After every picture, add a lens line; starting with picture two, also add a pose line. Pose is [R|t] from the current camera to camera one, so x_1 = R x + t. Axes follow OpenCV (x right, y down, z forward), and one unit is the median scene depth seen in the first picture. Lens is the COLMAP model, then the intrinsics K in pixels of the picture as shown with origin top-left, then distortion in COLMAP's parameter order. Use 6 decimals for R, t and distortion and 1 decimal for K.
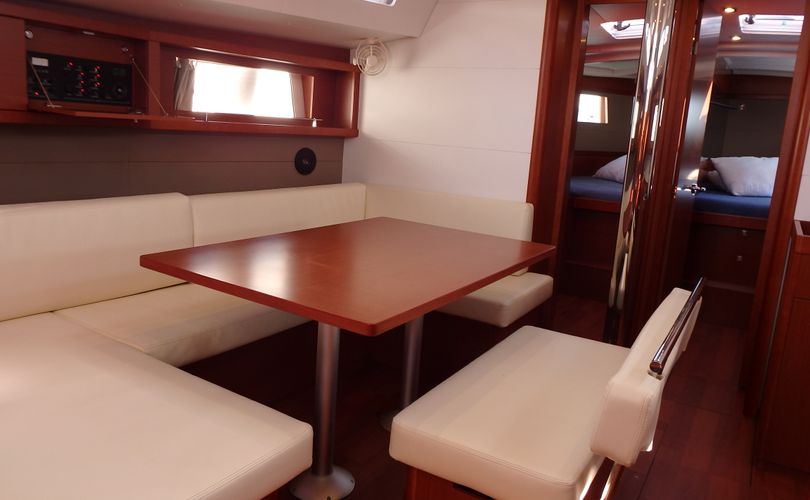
lens RADIAL K [[611.0, 0, 405.0], [0, 611.0, 250.0], [0, 0, 1]] dist [-0.010072, -0.005955]
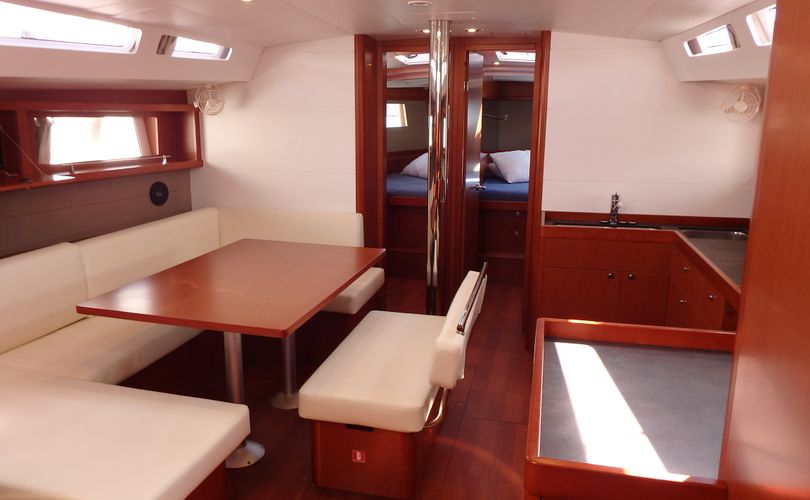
lens RADIAL K [[611.0, 0, 405.0], [0, 611.0, 250.0], [0, 0, 1]] dist [-0.010072, -0.005955]
pose [[0.948712, -0.123680, 0.290943, -0.075714], [0.114621, 0.992247, 0.048044, -0.046098], [-0.294630, -0.012232, 0.955533, -0.215636]]
